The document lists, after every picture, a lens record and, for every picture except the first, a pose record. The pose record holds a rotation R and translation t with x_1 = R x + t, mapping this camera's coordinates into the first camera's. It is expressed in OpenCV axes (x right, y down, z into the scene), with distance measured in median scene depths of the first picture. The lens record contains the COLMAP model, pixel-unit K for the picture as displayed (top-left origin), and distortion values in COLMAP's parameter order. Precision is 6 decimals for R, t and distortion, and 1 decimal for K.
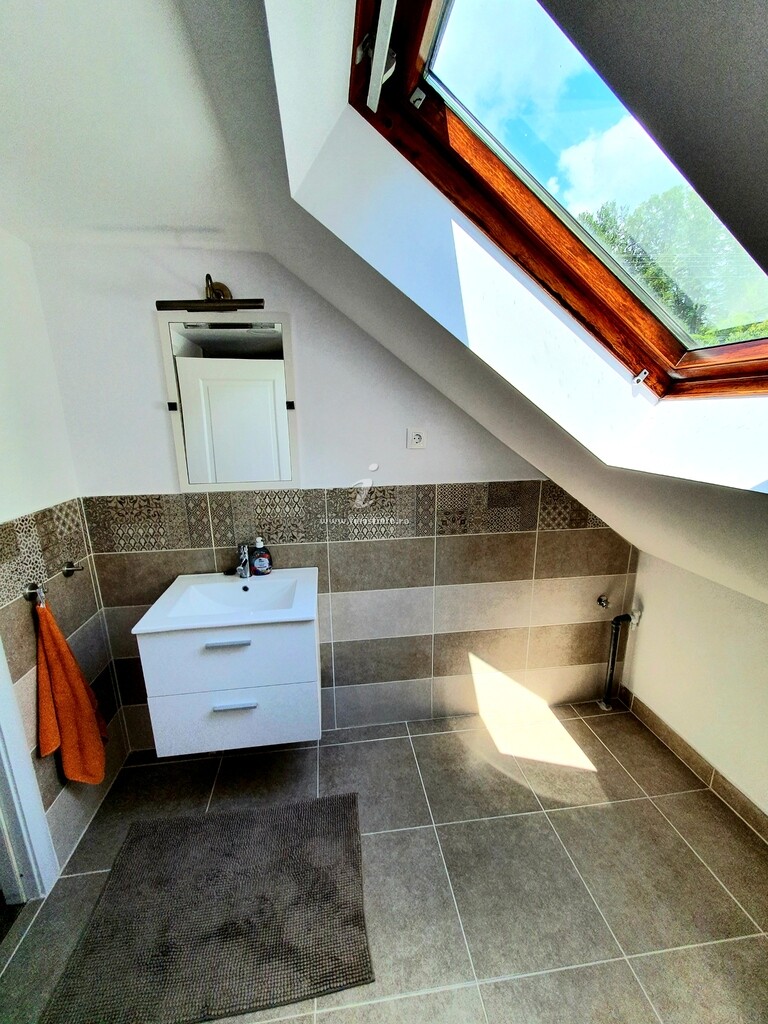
lens RADIAL K [[415.4, 0, 366.1], [0, 415.4, 516.8], [0, 0, 1]] dist [0.007258, 0.000068]
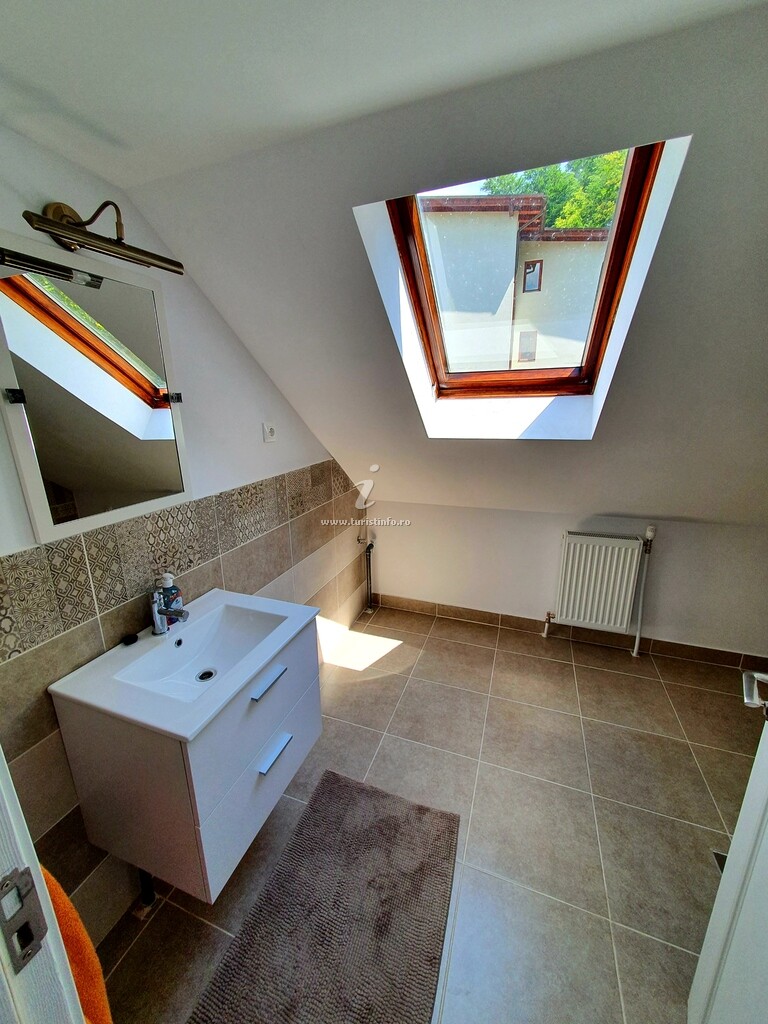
lens RADIAL K [[404.5, 0, 384.0], [0, 404.5, 512.0], [0, 0, 1]] dist [-0.010124, -0.000094]
pose [[0.447311, -0.223291, 0.866057, -0.673713], [0.226539, 0.965043, 0.131807, -0.063377], [-0.865213, 0.137237, 0.482258, 0.288709]]
